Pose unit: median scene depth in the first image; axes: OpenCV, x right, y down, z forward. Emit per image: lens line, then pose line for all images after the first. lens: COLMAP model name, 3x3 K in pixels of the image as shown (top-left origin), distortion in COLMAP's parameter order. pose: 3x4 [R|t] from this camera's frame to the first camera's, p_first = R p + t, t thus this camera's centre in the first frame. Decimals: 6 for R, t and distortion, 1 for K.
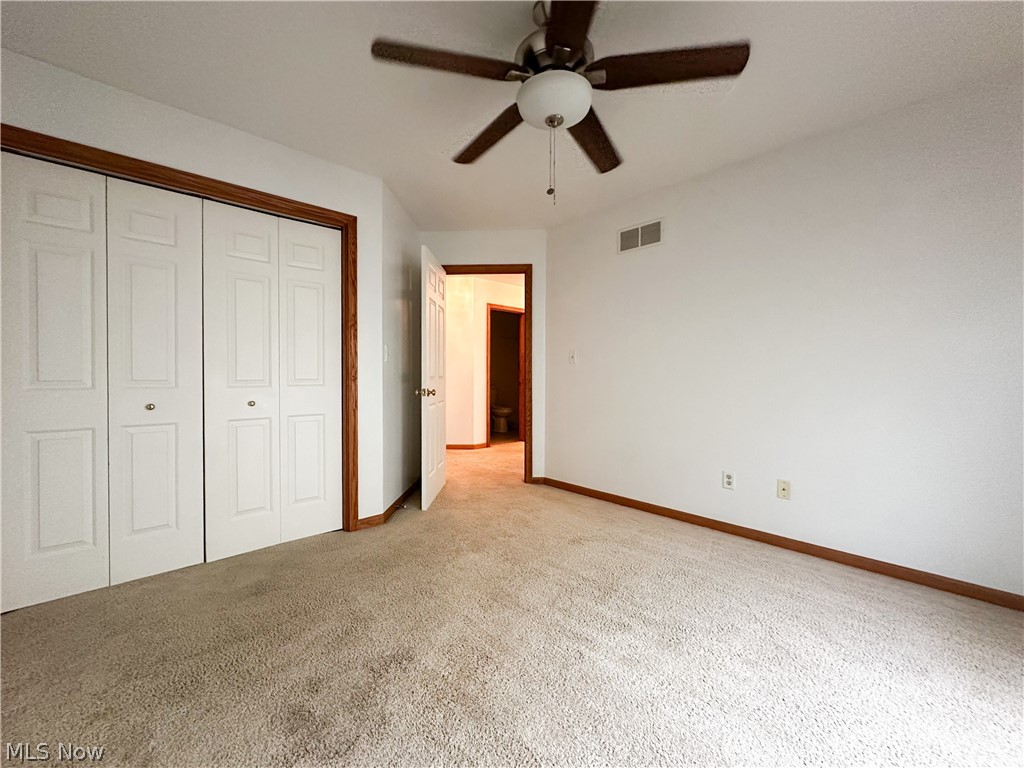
lens RADIAL K [[420.1, 0, 509.6], [0, 420.1, 379.9], [0, 0, 1]] dist [0.002651, 0.000372]
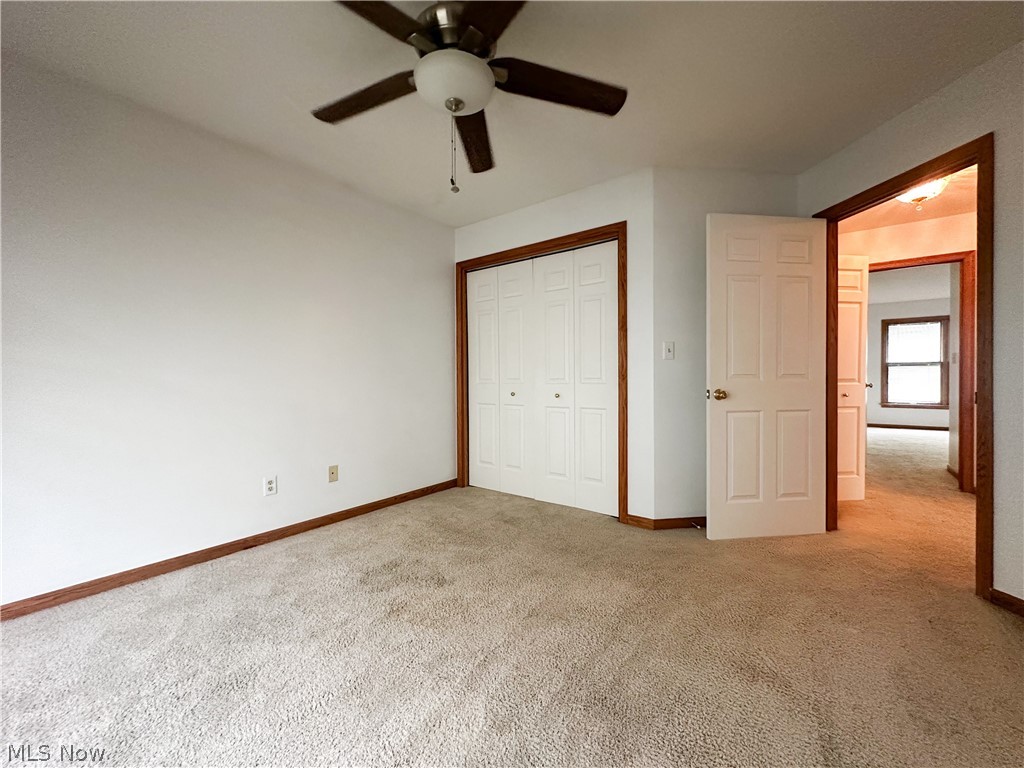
lens RADIAL K [[420.1, 0, 509.9], [0, 420.1, 380.8], [0, 0, 1]] dist [0.002651, 0.000372]
pose [[0.144831, 0.006593, -0.989434, 0.640661], [-0.003784, 0.999974, 0.006110, 0.000673], [0.989449, 0.002859, 0.144853, 0.588295]]
